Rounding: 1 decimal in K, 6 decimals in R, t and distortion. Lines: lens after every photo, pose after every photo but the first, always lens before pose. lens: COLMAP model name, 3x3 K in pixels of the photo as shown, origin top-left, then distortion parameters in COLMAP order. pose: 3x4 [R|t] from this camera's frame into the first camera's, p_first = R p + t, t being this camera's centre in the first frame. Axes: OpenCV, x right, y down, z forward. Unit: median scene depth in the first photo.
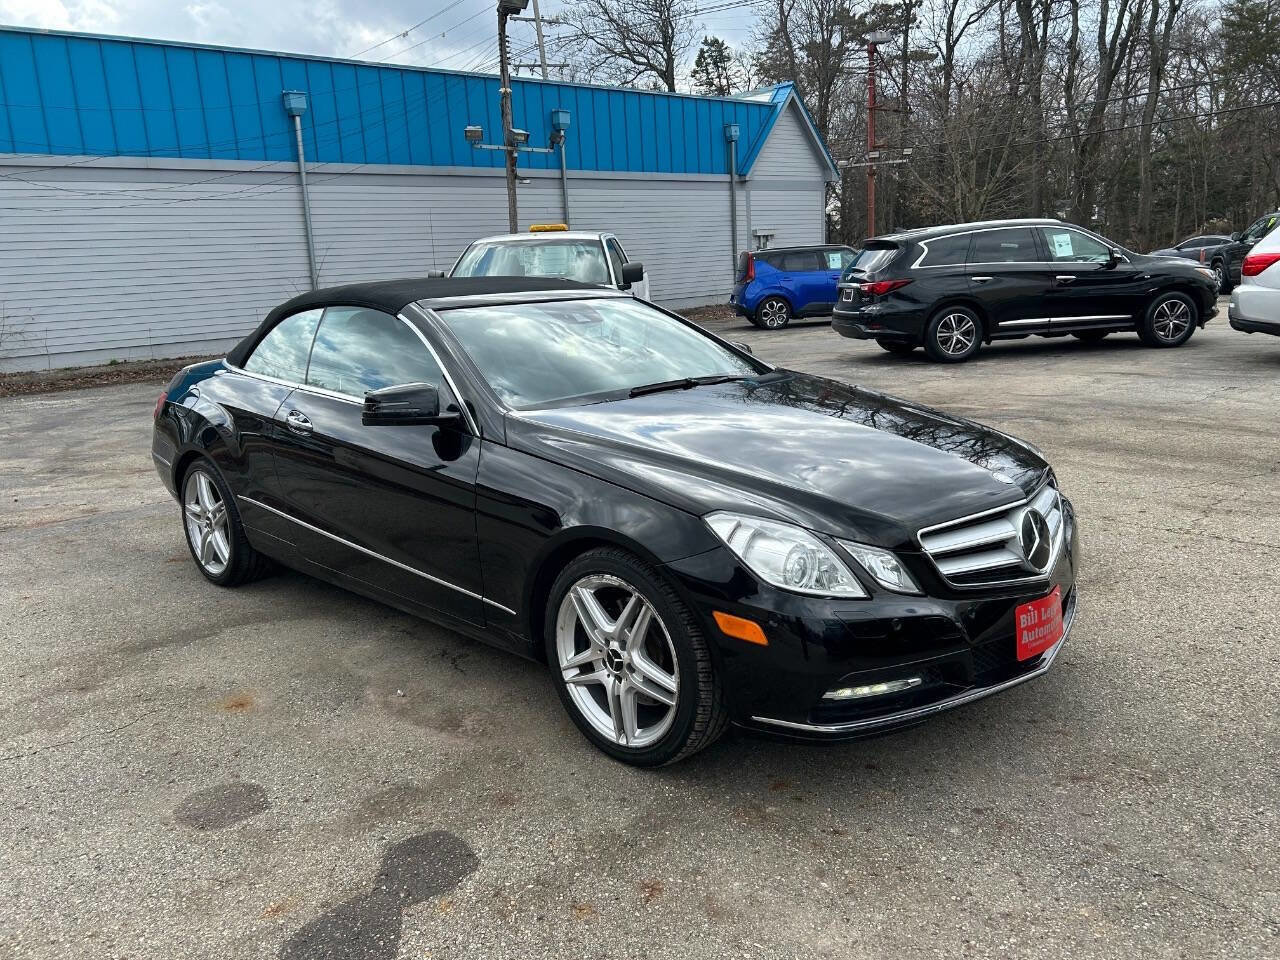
lens RADIAL K [[983.7, 0, 647.9], [0, 983.7, 492.0], [0, 0, 1]] dist [0.018880, -0.009718]
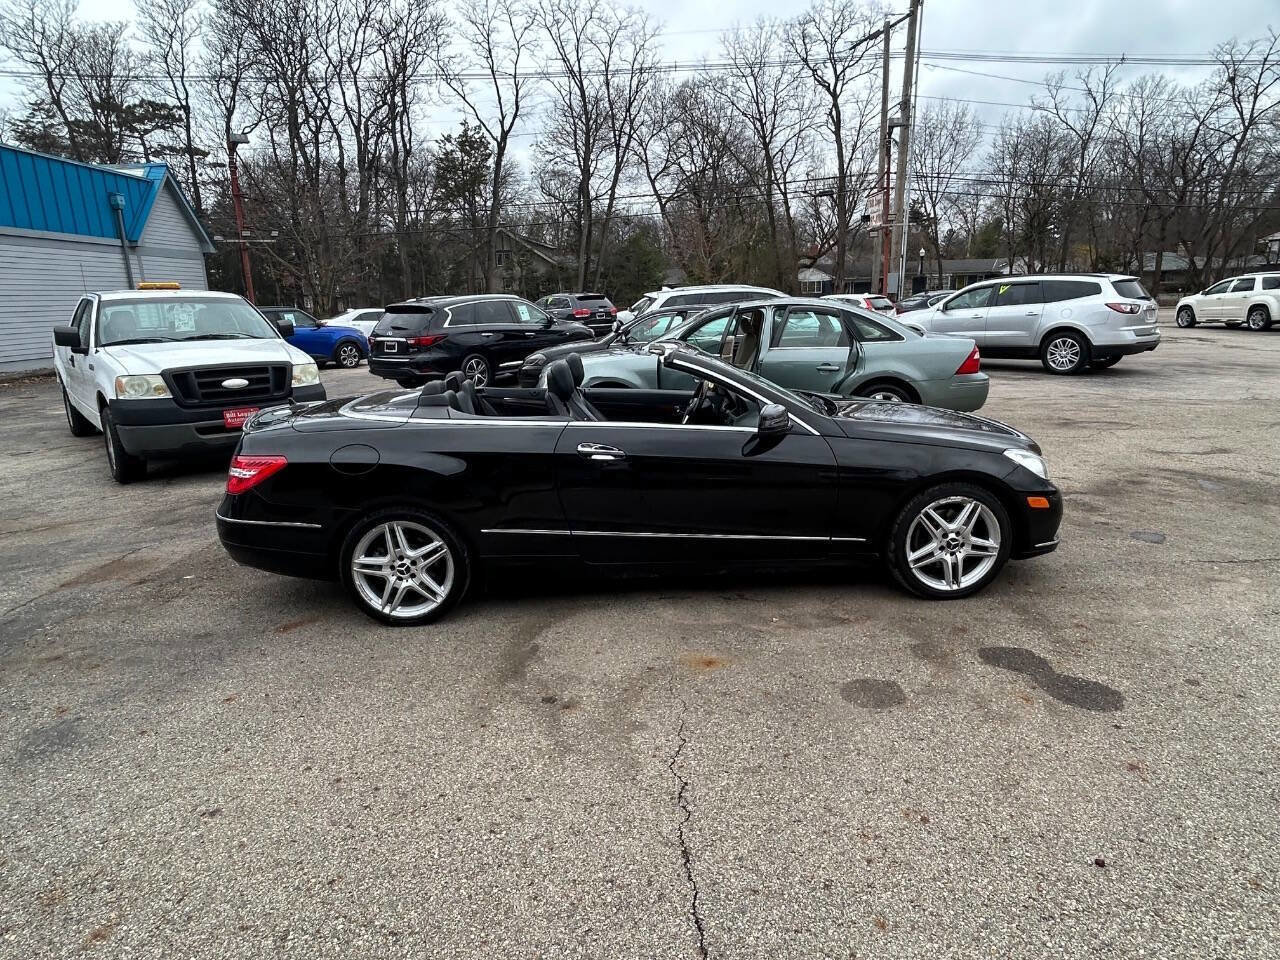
lens RADIAL K [[738.8, 0, 636.6], [0, 738.8, 482.2], [0, 0, 1]] dist [0.000870, -0.000263]
pose [[0.680739, -0.146225, 0.717783, -0.339753], [0.157815, 0.986139, 0.051224, -0.024478], [-0.715325, 0.078407, 0.694380, 0.112809]]
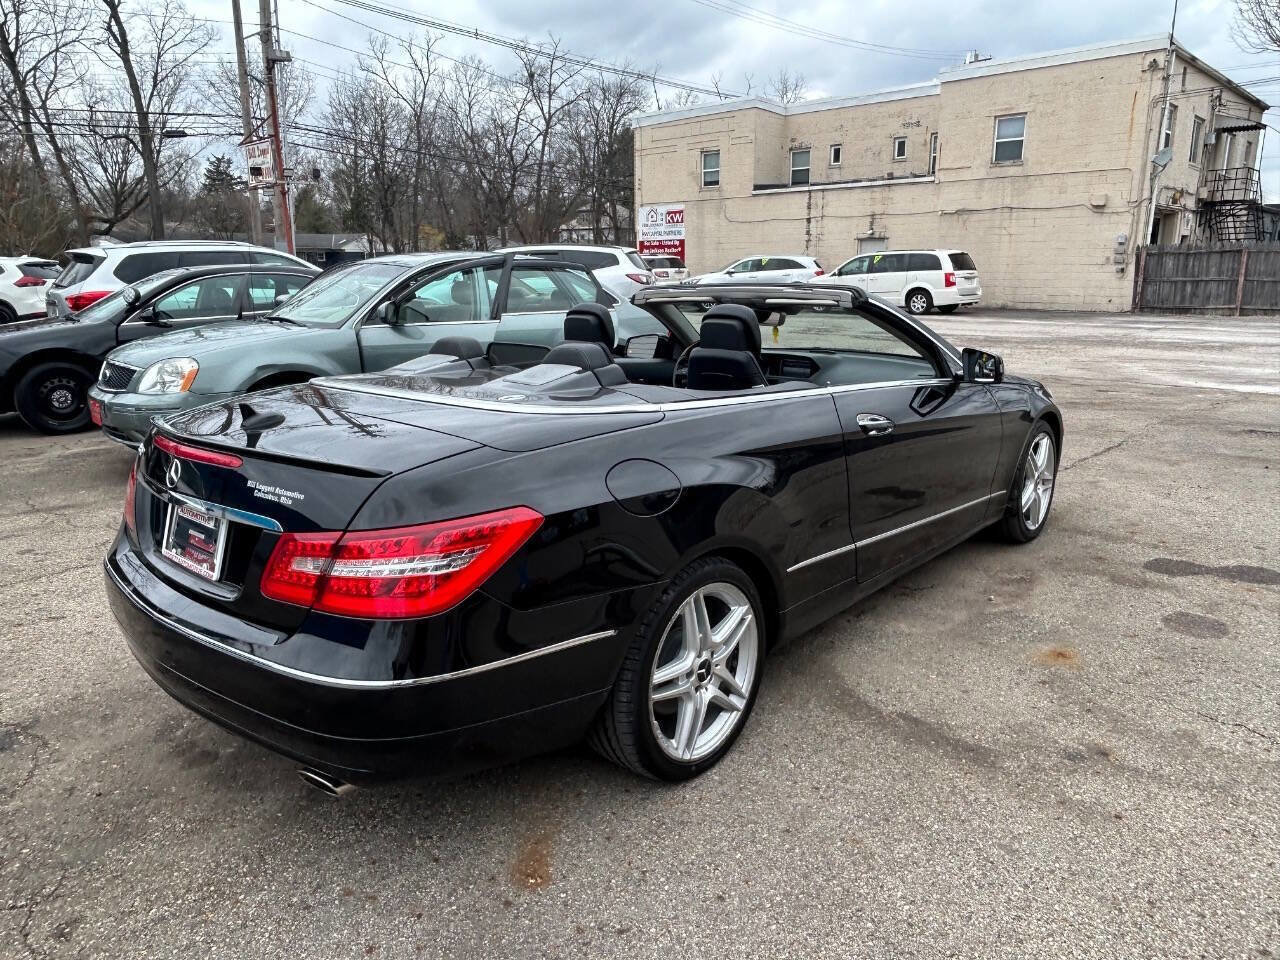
lens RADIAL K [[883.6, 0, 640.0], [0, 883.6, 480.0], [0, 0, 1]] dist [-0.003655, -0.003702]
pose [[-0.049414, -0.184752, 0.981542, -0.384259], [0.237086, 0.952484, 0.191218, -0.075083], [-0.970231, 0.242159, -0.003264, 0.416593]]
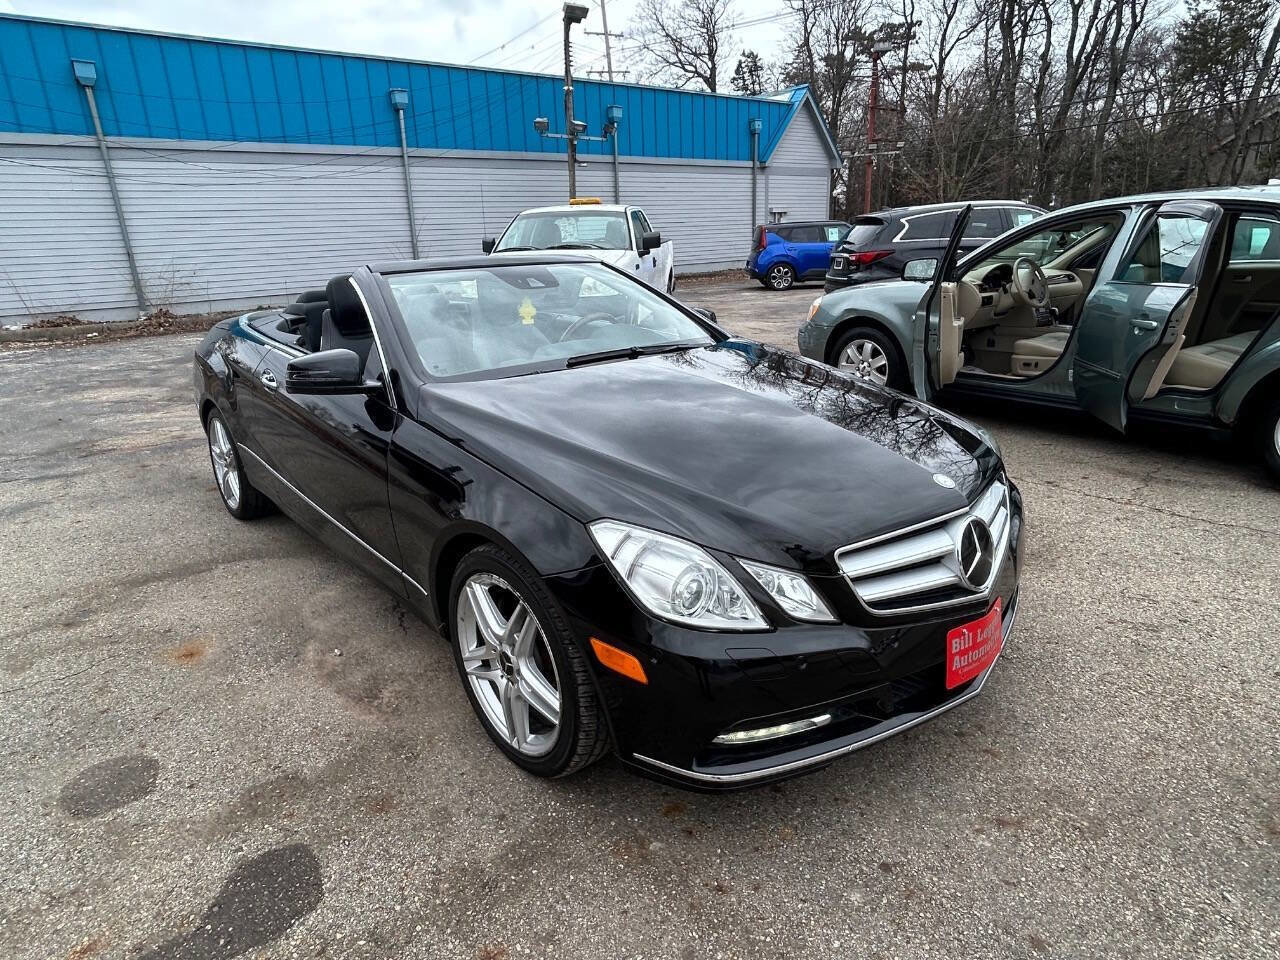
lens RADIAL K [[742.2, 0, 638.4], [0, 742.2, 479.5], [0, 0, 1]] dist [-0.024747, 0.021915]
pose [[0.997285, 0.036803, -0.063786, 0.031710], [-0.030778, 0.995191, 0.092995, -0.017320], [0.066901, -0.090779, 0.993621, 0.079901]]
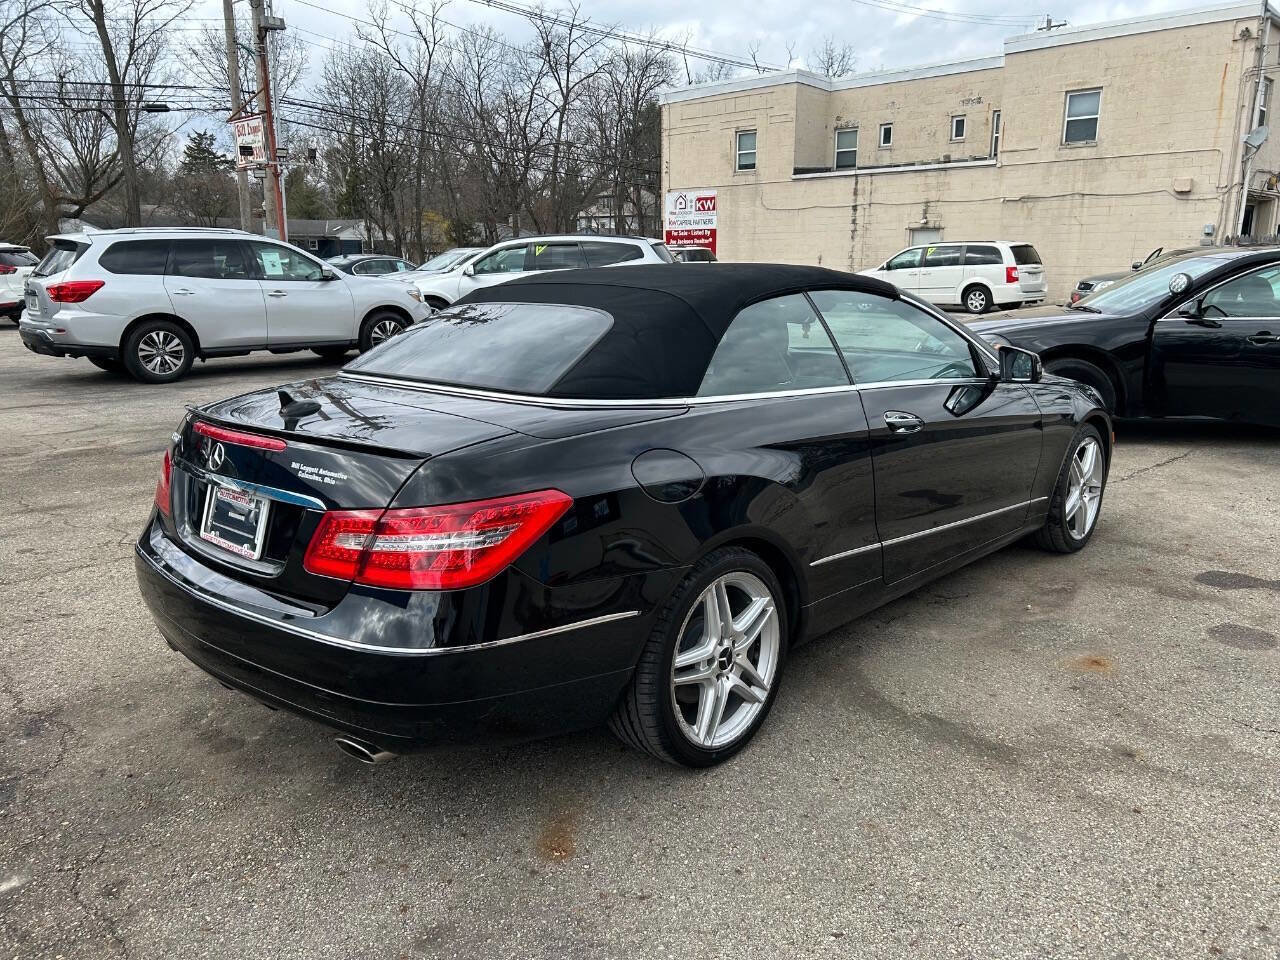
lens RADIAL K [[983.7, 0, 647.9], [0, 983.7, 492.0], [0, 0, 1]] dist [0.018880, -0.009718]
pose [[-0.031433, -0.180950, 0.982990, -0.411412], [0.230762, 0.955592, 0.183285, -0.074891], [-0.972502, 0.232598, 0.011719, 0.418014]]
